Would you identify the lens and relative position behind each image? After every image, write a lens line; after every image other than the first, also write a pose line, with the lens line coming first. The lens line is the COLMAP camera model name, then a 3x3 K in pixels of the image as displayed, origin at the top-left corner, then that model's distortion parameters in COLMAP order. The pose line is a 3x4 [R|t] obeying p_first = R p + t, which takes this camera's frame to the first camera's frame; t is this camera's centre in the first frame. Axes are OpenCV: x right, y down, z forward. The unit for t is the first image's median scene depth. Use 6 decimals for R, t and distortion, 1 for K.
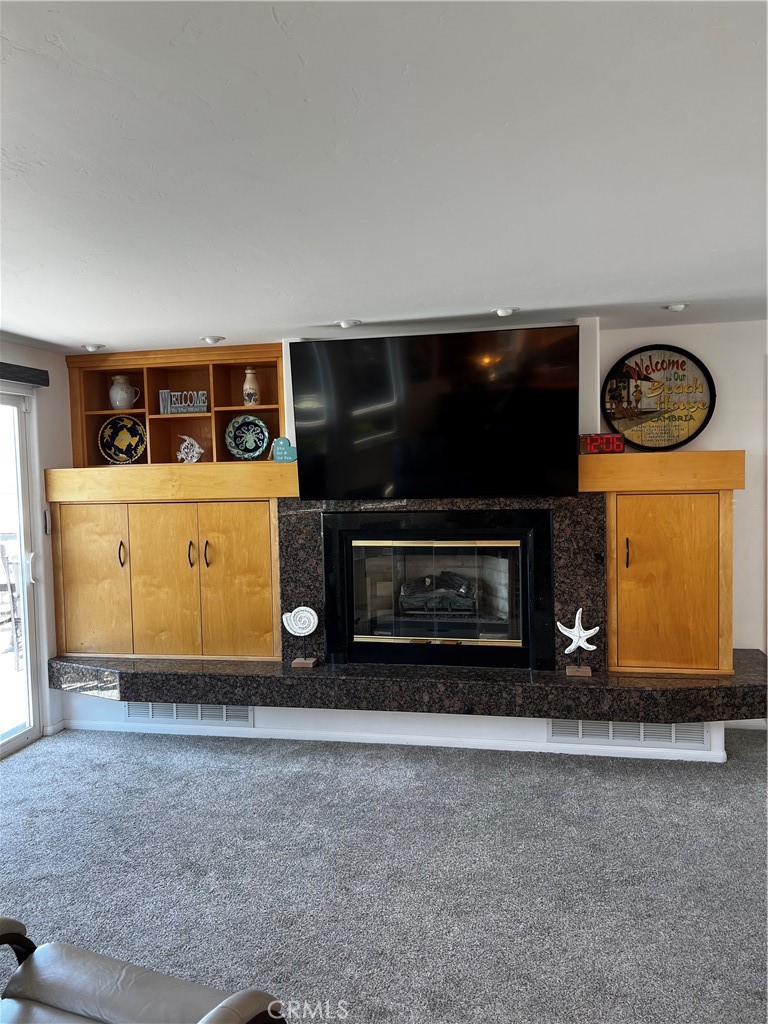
lens RADIAL K [[772.8, 0, 378.1], [0, 772.8, 514.0], [0, 0, 1]] dist [0.059566, -0.060138]
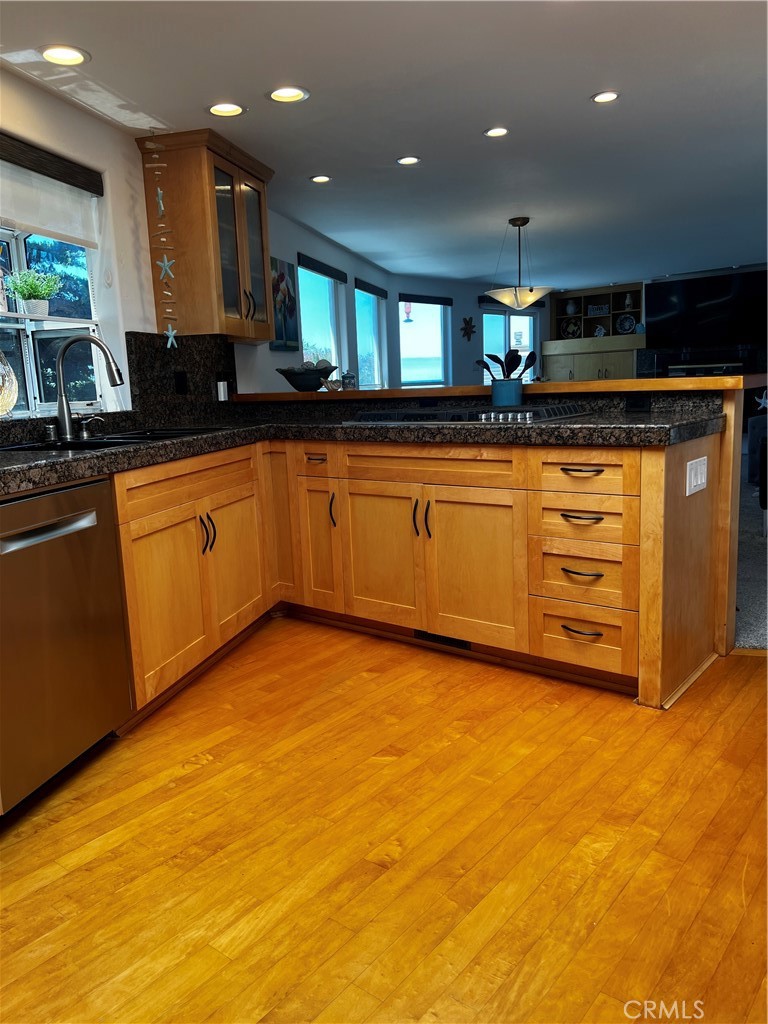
lens RADIAL K [[772.8, 0, 383.9], [0, 772.8, 505.9], [0, 0, 1]] dist [0.059566, -0.060138]
pose [[0.887196, 0.063924, -0.456943, 0.299611], [-0.006502, 0.991990, 0.126150, 0.156717], [0.461347, -0.108949, 0.880505, -1.500737]]
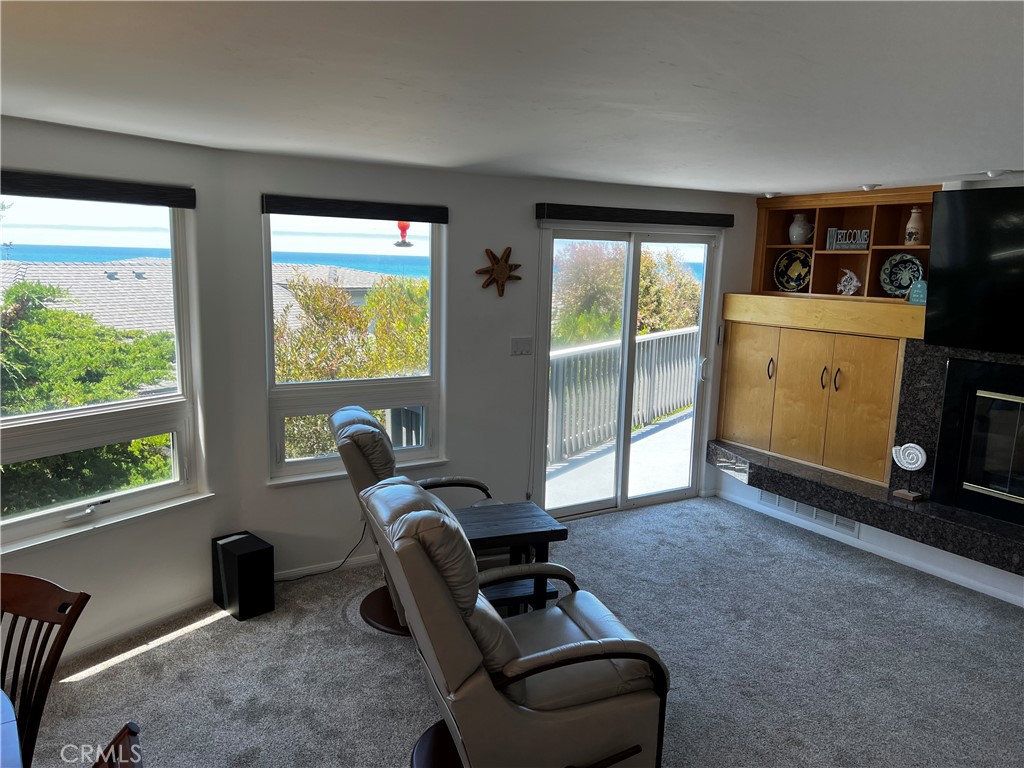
lens RADIAL K [[772.8, 0, 502.7], [0, 772.8, 399.0], [0, 0, 1]] dist [0.059566, -0.060138]
pose [[0.684555, 0.173031, -0.708127, 0.253306], [-0.082354, 0.983558, 0.160720, -0.062997], [0.724294, -0.051705, 0.687550, -0.136174]]
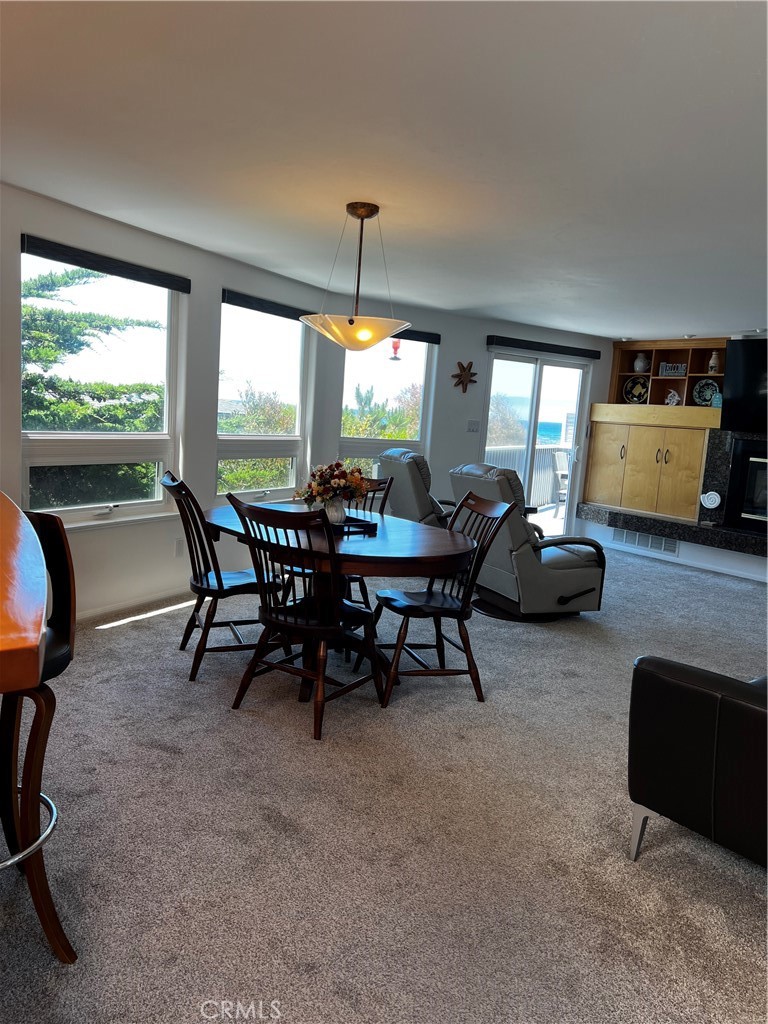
lens RADIAL K [[772.8, 0, 376.9], [0, 772.8, 512.3], [0, 0, 1]] dist [0.059566, -0.060138]
pose [[0.745056, 0.165472, -0.646151, 0.459018], [-0.124361, 0.986214, 0.109162, 0.064815], [0.655306, -0.000975, 0.755363, -0.788092]]
